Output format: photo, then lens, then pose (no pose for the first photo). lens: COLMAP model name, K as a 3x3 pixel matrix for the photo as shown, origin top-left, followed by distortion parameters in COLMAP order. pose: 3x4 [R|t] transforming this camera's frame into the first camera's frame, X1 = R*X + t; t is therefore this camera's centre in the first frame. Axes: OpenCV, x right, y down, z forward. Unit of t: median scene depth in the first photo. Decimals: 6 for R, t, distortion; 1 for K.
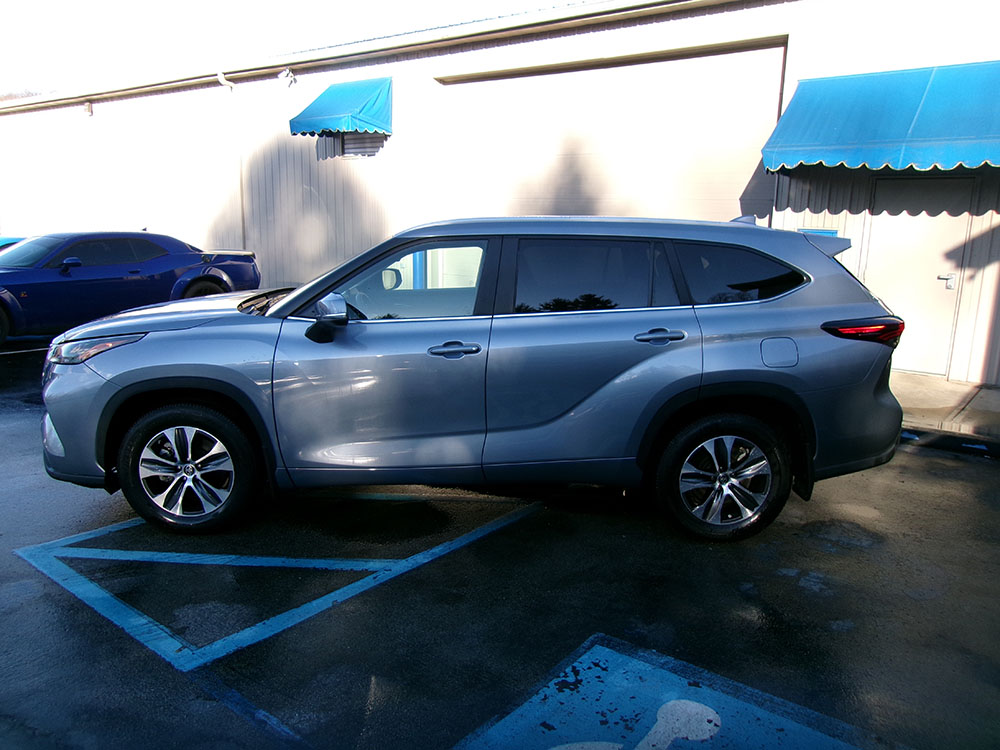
lens RADIAL K [[761.2, 0, 494.4], [0, 761.2, 376.0], [0, 0, 1]] dist [-0.023957, 0.025301]
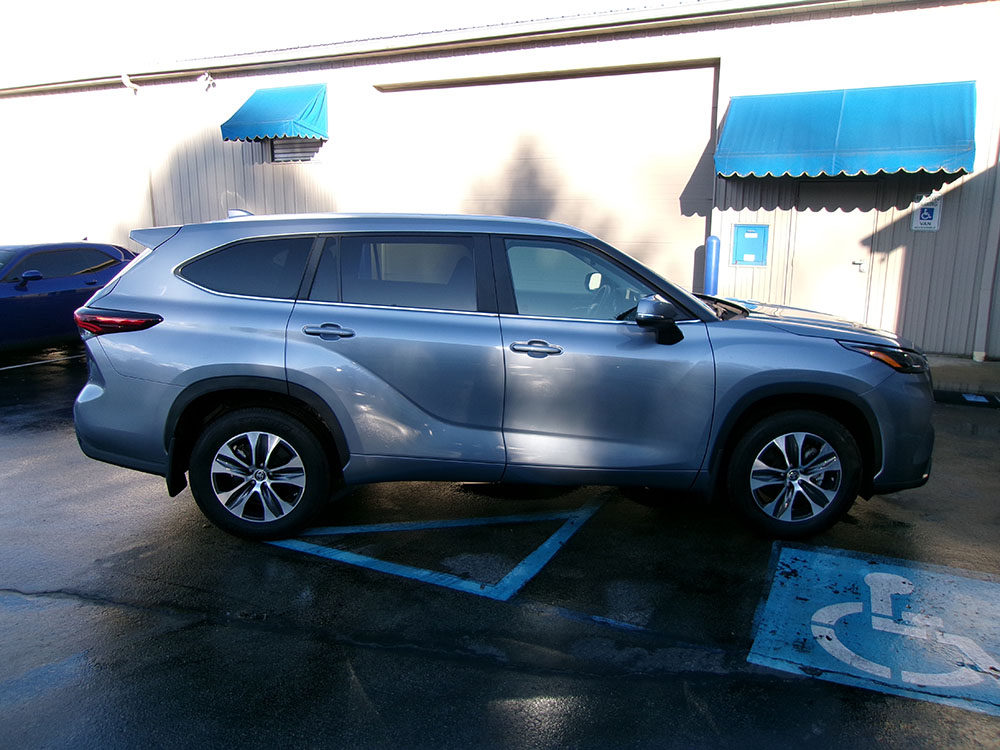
lens RADIAL K [[761.2, 0, 497.8], [0, 761.2, 375.2], [0, 0, 1]] dist [-0.023957, 0.025301]
pose [[0.977227, -0.060939, 0.203259, -0.147283], [0.060846, 0.998125, 0.006711, 0.004627], [-0.203286, 0.005809, 0.979102, -0.044861]]
